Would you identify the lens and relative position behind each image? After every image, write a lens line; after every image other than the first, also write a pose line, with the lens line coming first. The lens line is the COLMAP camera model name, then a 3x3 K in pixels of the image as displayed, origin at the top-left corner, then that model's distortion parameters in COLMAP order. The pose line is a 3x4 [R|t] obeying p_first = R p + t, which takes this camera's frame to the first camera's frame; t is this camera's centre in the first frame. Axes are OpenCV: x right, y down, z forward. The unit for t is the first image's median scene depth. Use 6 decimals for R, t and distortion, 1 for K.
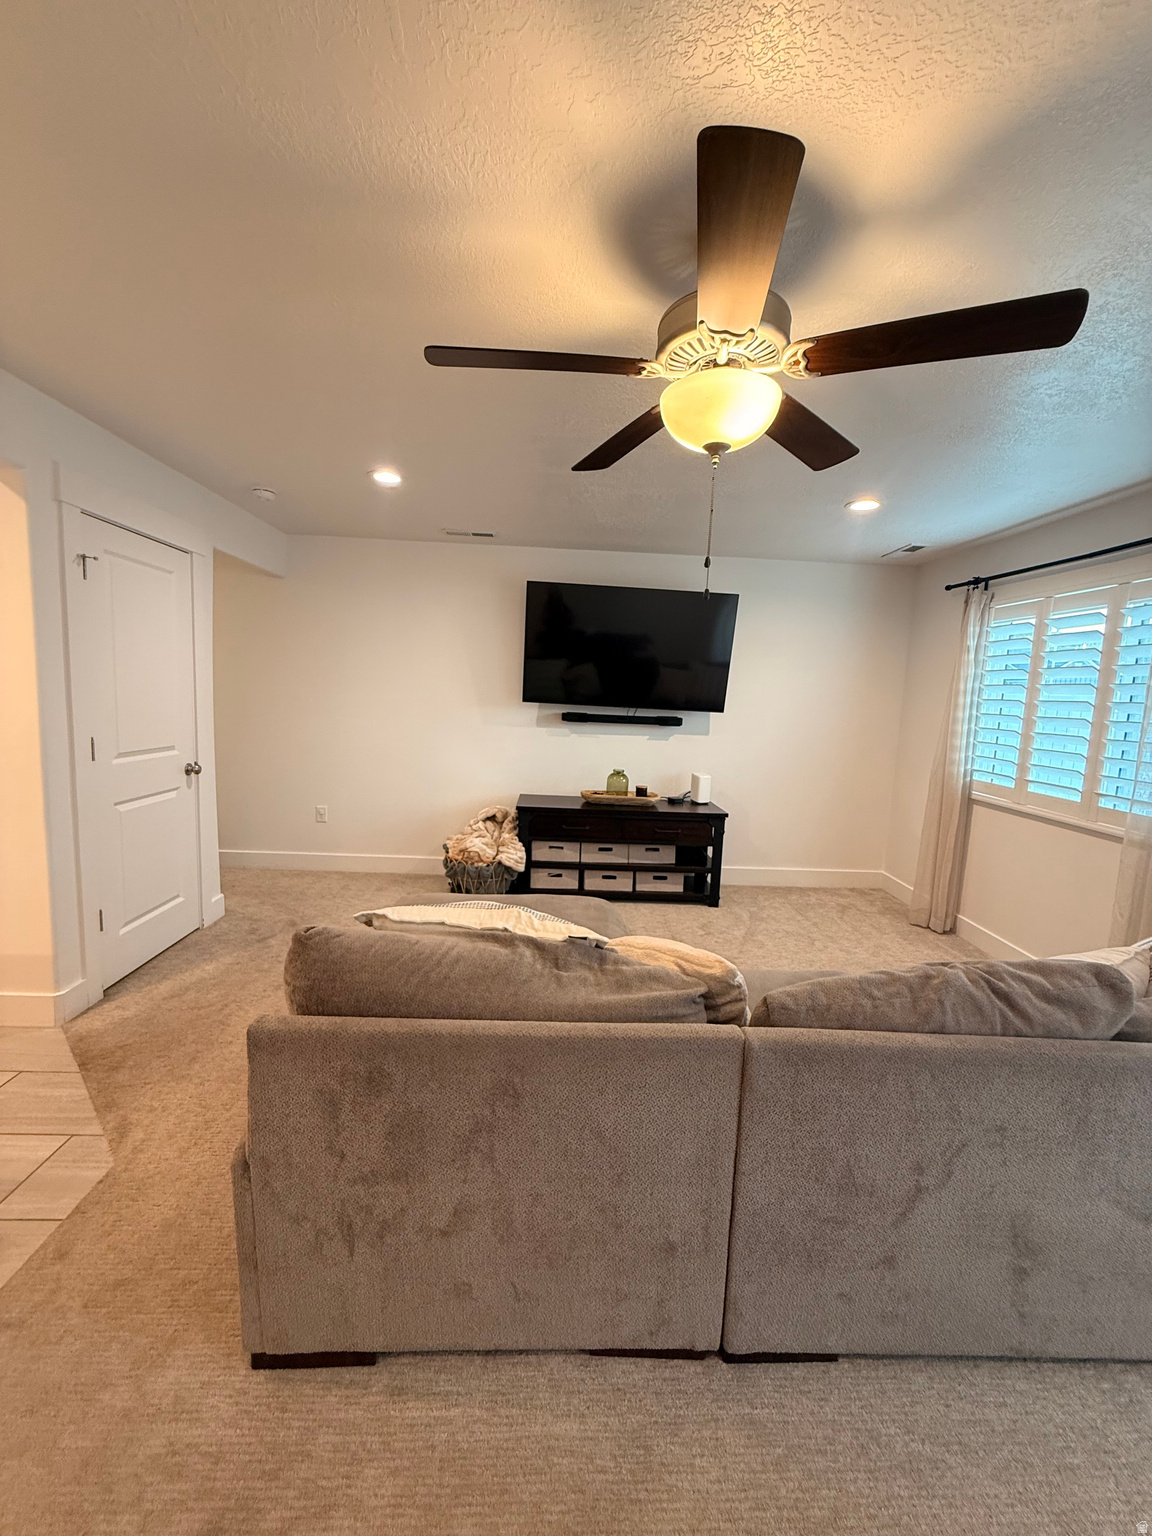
lens RADIAL K [[616.1, 0, 576.0], [0, 616.1, 768.0], [0, 0, 1]] dist [0.001682, 0.000024]
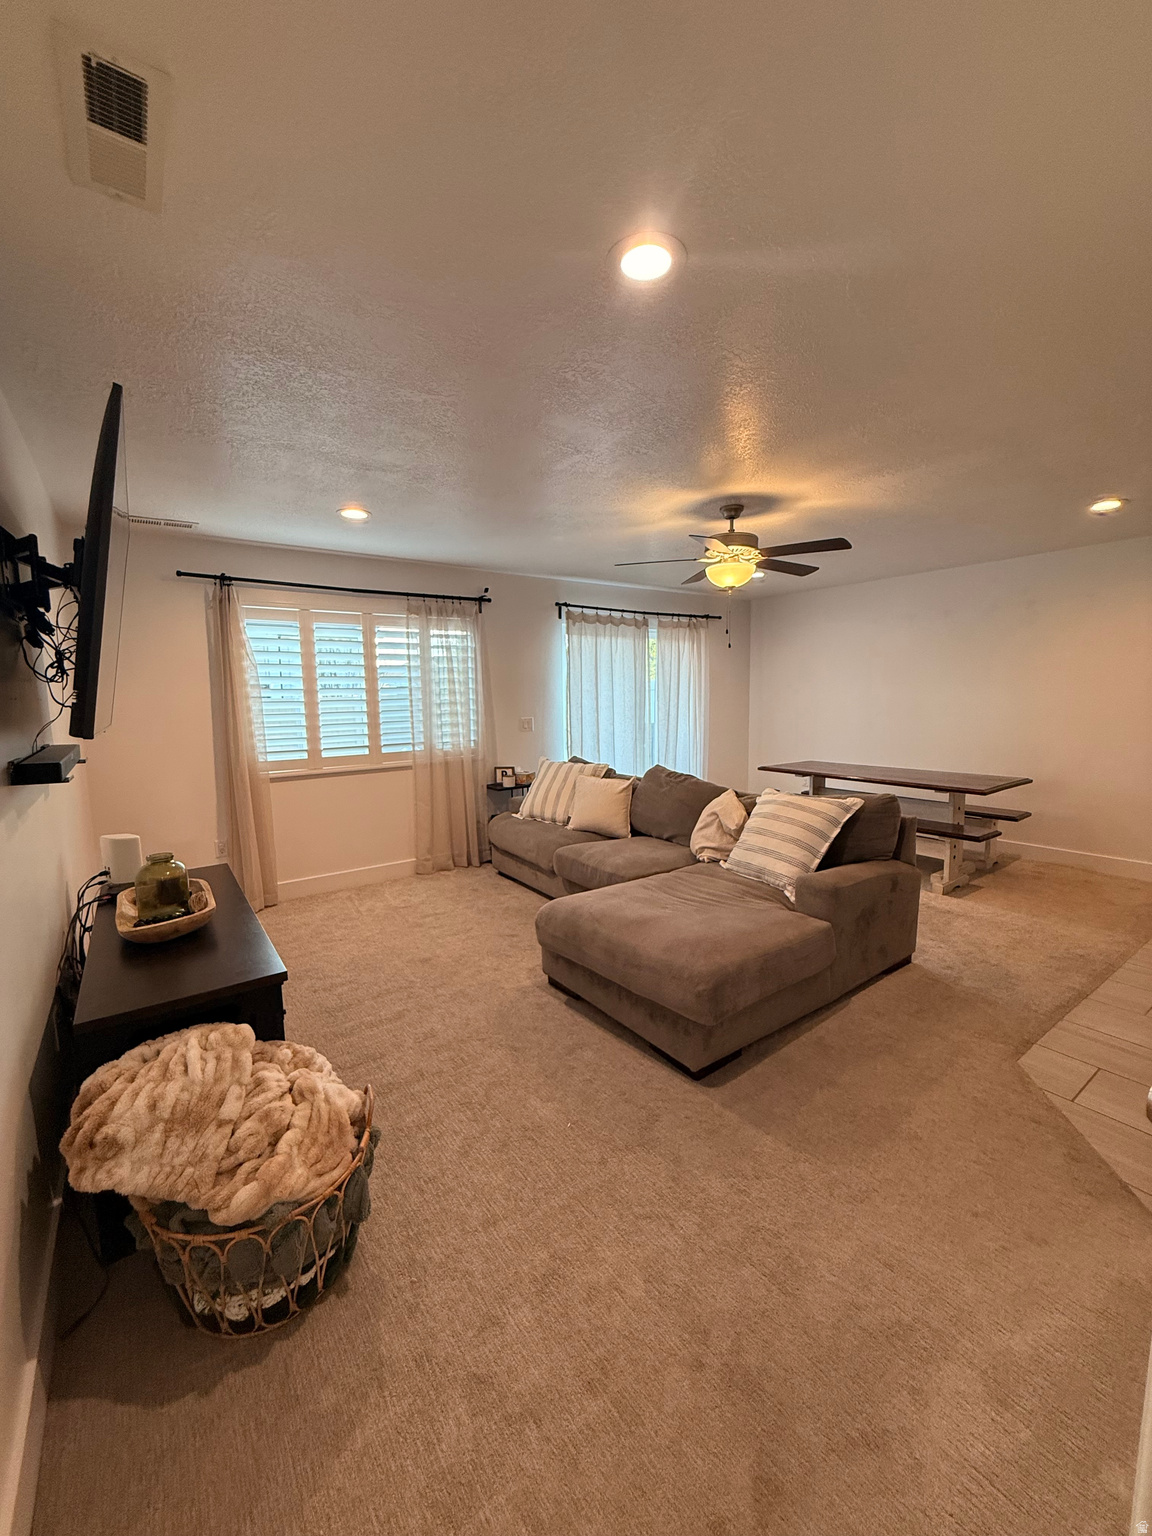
lens RADIAL K [[616.1, 0, 576.0], [0, 616.1, 768.0], [0, 0, 1]] dist [0.001682, 0.000024]
pose [[-0.539221, -0.133586, 0.831502, -0.662820], [0.093706, 0.971691, 0.216876, -0.179838], [-0.836935, 0.194861, -0.511439, 1.235737]]
